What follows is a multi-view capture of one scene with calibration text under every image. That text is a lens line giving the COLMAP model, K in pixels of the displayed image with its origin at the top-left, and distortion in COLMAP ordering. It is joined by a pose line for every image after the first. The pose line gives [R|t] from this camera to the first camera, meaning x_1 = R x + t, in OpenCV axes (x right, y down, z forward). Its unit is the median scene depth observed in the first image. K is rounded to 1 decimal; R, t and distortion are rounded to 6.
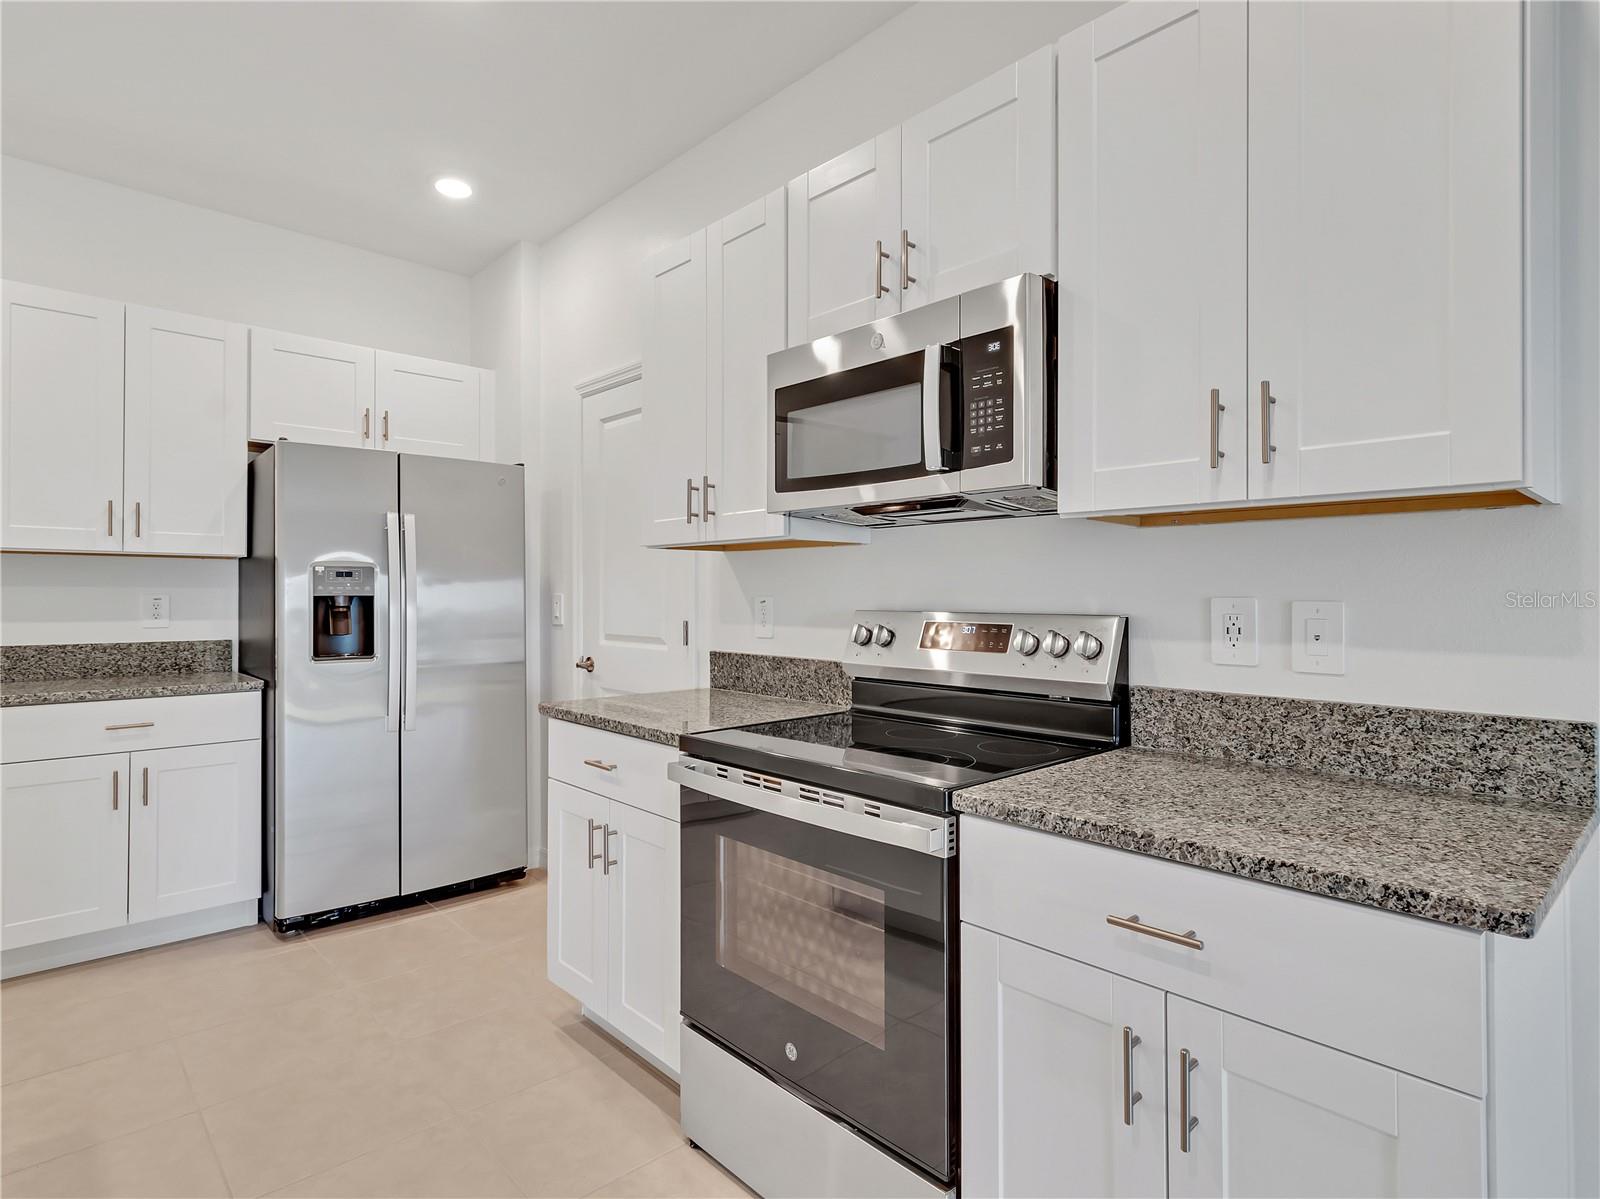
lens RADIAL K [[853.7, 0, 804.9], [0, 853.7, 586.3], [0, 0, 1]] dist [0.006742, -0.002840]
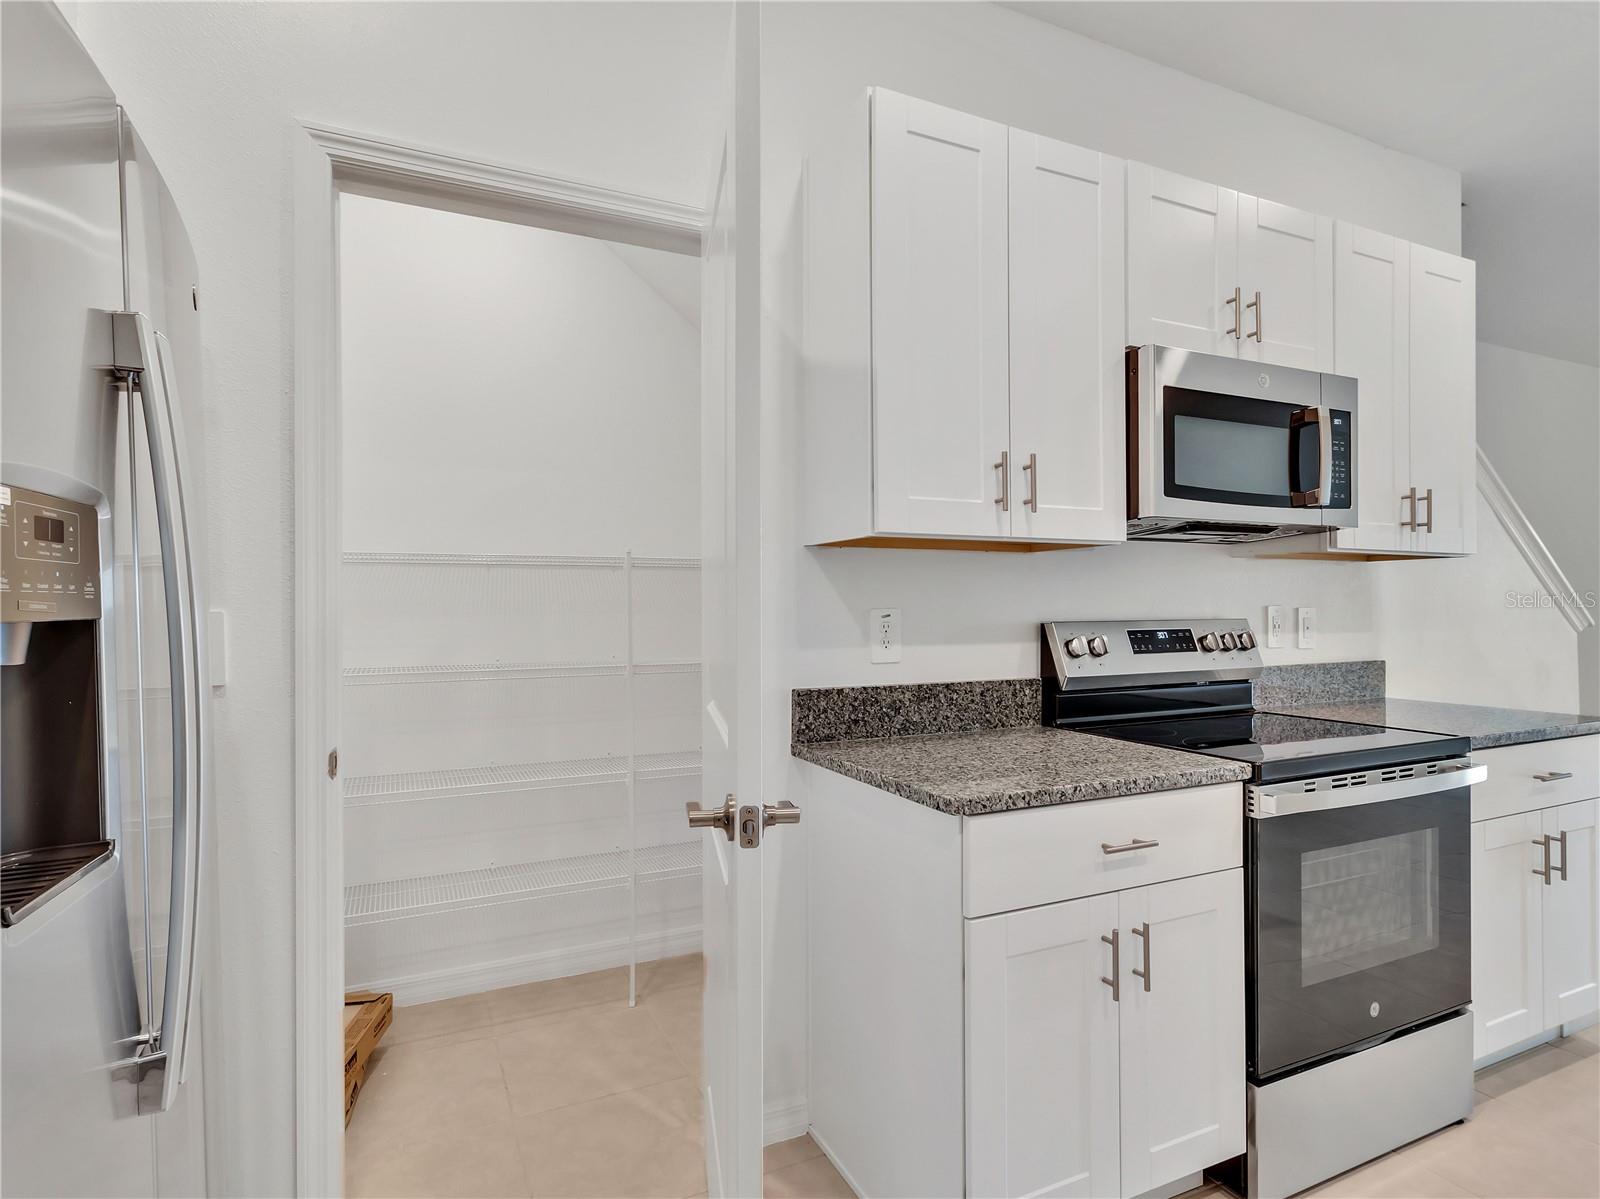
lens RADIAL K [[853.7, 0, 797.7], [0, 853.7, 608.7], [0, 0, 1]] dist [0.006742, -0.002840]
pose [[0.301721, -0.005273, 0.953382, -0.826374], [-0.003242, 0.999973, 0.006557, 0.006839], [-0.953391, -0.005069, 0.301696, 0.867227]]
